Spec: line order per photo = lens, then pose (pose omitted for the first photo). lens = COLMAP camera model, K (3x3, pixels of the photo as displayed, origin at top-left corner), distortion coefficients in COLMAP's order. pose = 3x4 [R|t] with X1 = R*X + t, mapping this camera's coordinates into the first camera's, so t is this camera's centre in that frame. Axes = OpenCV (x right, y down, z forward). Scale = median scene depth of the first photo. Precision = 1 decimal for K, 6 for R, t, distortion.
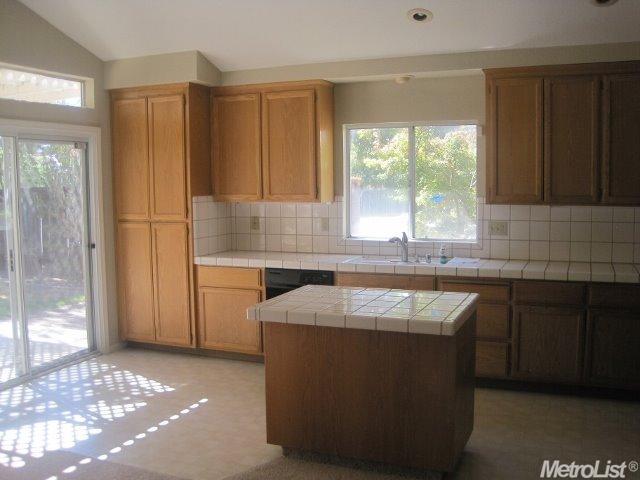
lens RADIAL K [[649.5, 0, 320.0], [0, 649.5, 240.0], [0, 0, 1]] dist [-0.174846, 0.131783]
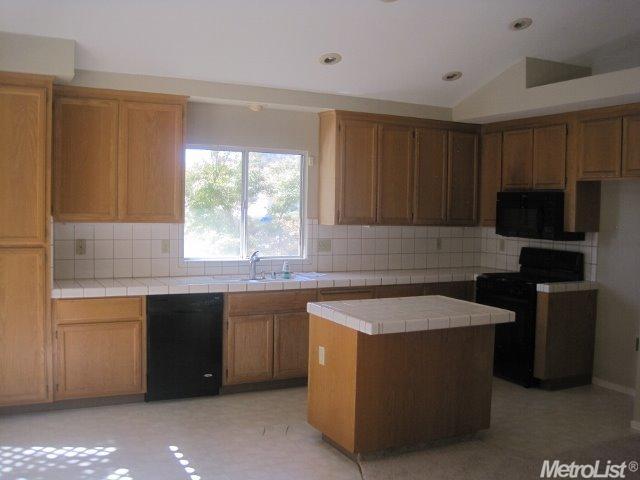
lens RADIAL K [[649.5, 0, 320.0], [0, 649.5, 240.0], [0, 0, 1]] dist [-0.174846, 0.131783]
pose [[0.649381, -0.017344, 0.760266, -0.638270], [0.039222, 0.999173, -0.010707, -0.016243], [-0.759451, 0.036772, 0.649524, 0.243355]]
